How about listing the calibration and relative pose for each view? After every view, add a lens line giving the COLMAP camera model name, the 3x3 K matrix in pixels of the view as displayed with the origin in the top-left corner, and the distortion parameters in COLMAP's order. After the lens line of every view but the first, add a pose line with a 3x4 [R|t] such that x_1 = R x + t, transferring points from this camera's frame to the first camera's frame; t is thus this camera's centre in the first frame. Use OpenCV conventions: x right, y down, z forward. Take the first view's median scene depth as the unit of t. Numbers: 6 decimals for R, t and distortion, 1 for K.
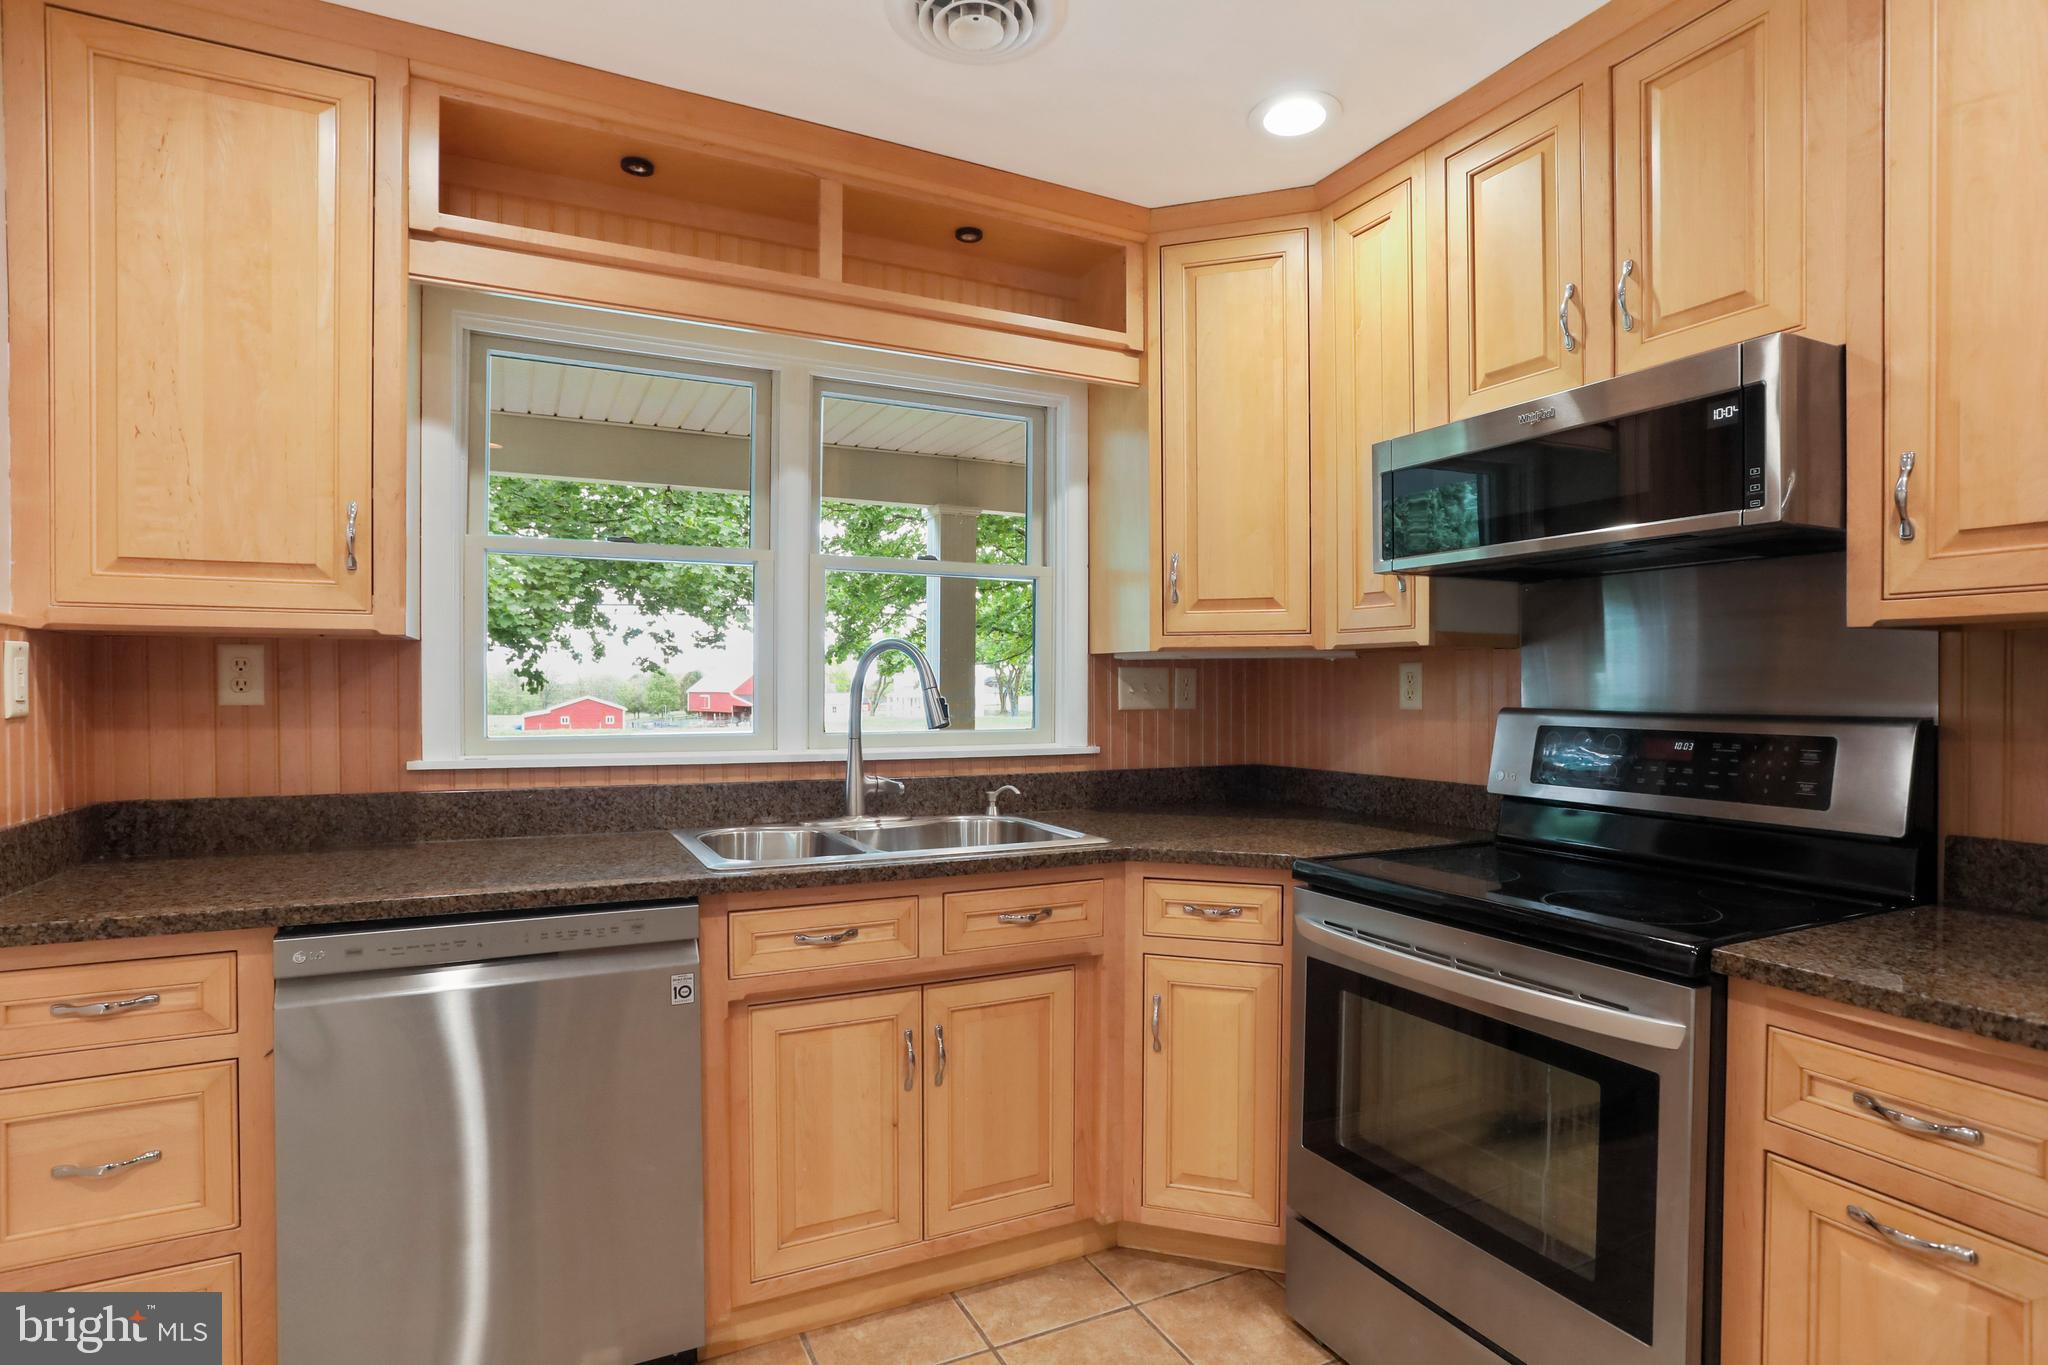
lens RADIAL K [[1039.7, 0, 1090.9], [0, 1039.7, 685.0], [0, 0, 1]] dist [0.000417, 0.000036]
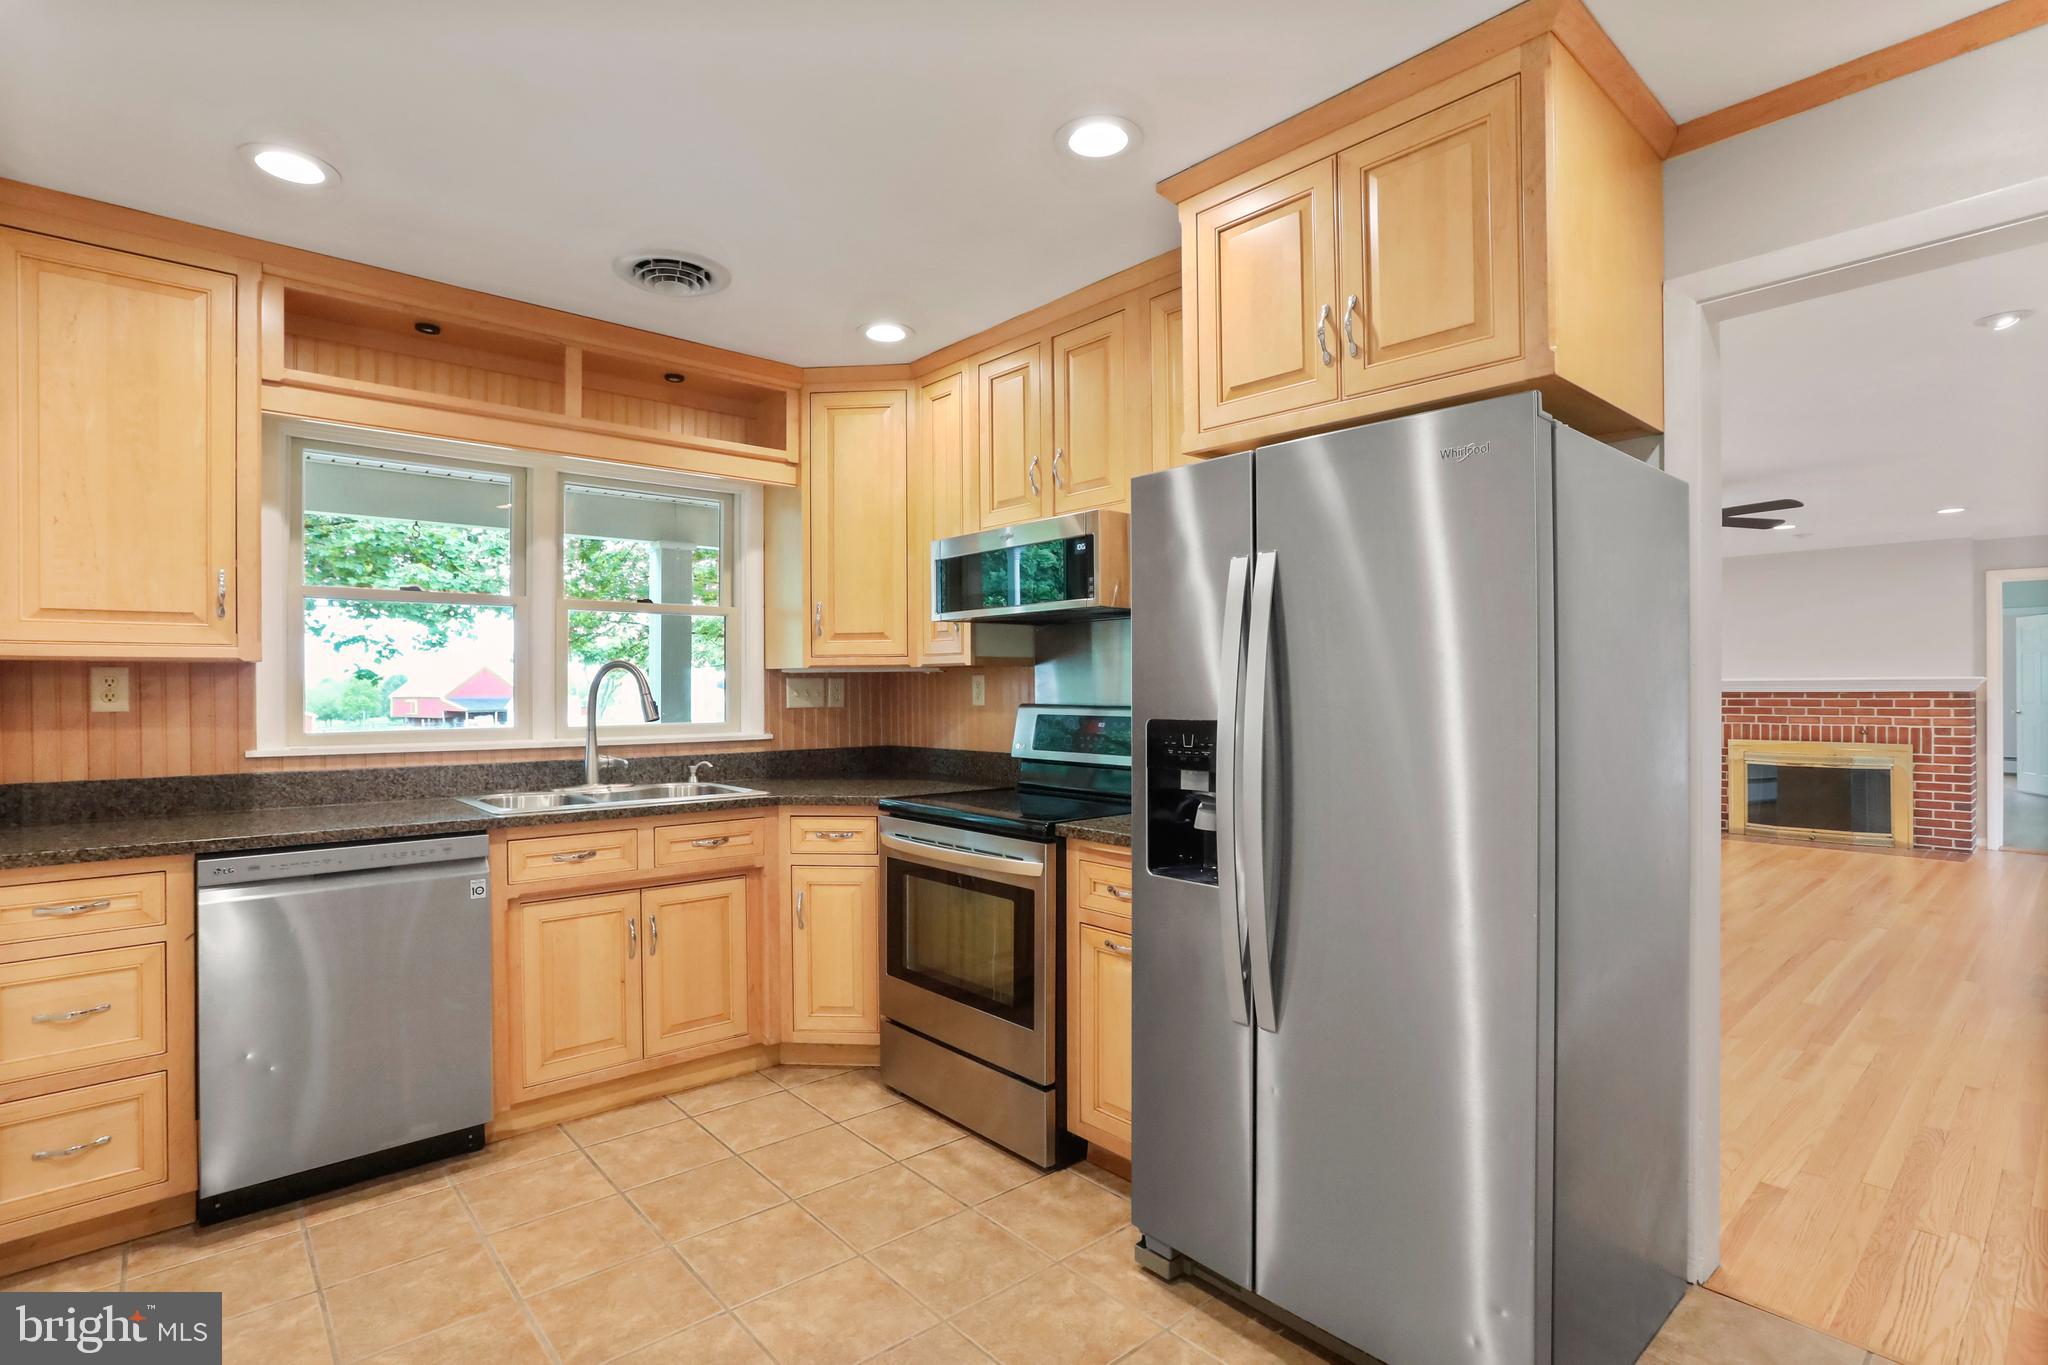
lens RADIAL K [[982.0, 0, 1024.0], [0, 982.0, 682.5], [0, 0, 1]] dist [-0.030735, 0.023544]
pose [[0.979867, -0.006250, 0.199553, 0.097258], [0.006869, 0.999974, -0.002409, -0.007220], [-0.199533, 0.003731, 0.979884, -0.480605]]
